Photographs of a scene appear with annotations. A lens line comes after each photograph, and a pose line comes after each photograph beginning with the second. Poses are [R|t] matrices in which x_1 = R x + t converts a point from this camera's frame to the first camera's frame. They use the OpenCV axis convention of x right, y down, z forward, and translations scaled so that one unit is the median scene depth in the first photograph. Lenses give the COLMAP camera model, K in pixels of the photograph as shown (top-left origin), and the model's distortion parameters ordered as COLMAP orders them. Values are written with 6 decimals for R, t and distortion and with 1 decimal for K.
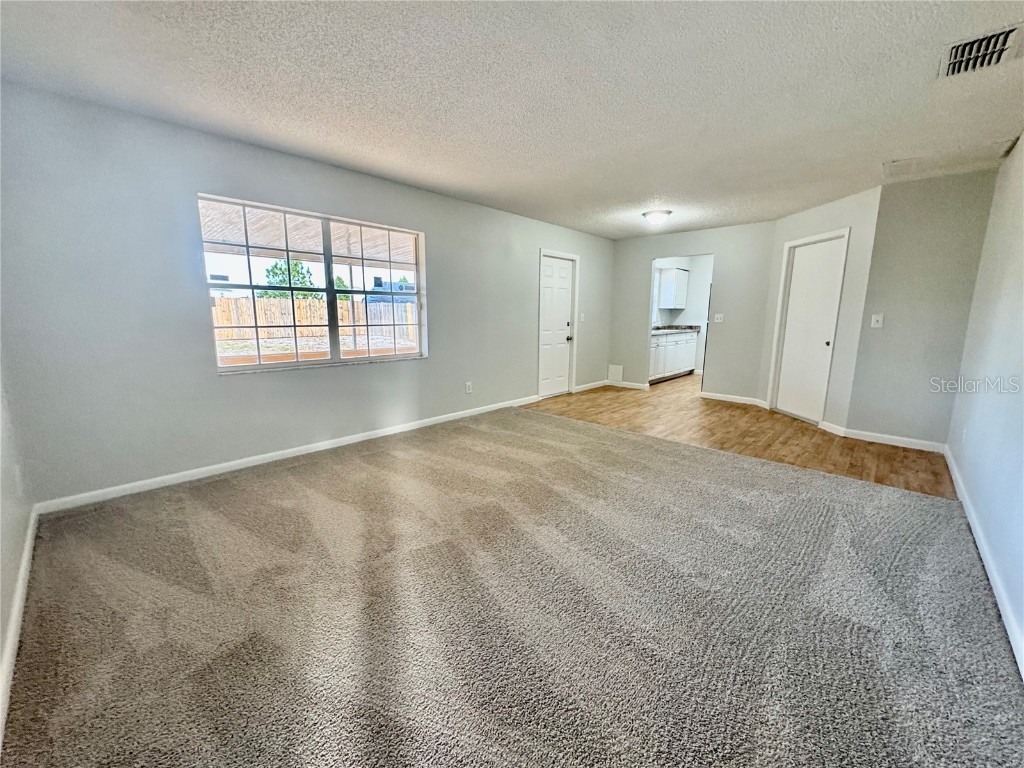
lens RADIAL K [[405.2, 0, 510.9], [0, 405.2, 387.2], [0, 0, 1]] dist [0.000094, 0.000064]
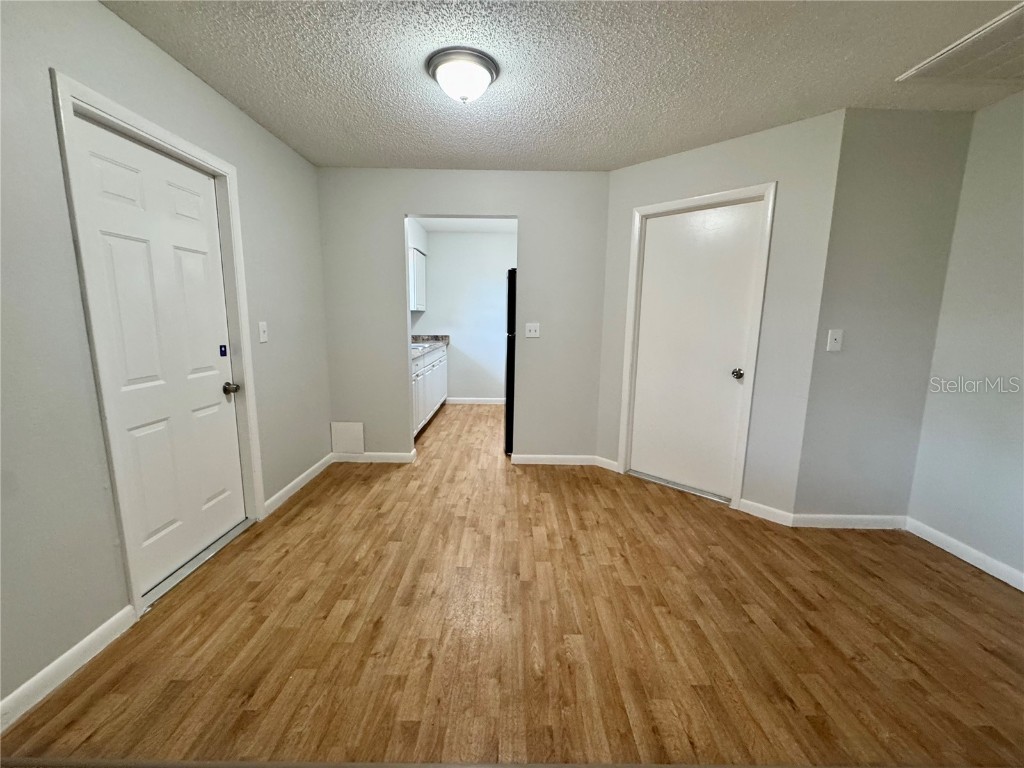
lens RADIAL K [[414.4, 0, 512.3], [0, 414.4, 381.1], [0, 0, 1]] dist [-0.003385, -0.000221]
pose [[0.731233, -0.103387, 0.674248, 0.080422], [0.114056, 0.993063, 0.028577, -0.113843], [-0.672525, 0.056006, 0.737952, 0.567408]]
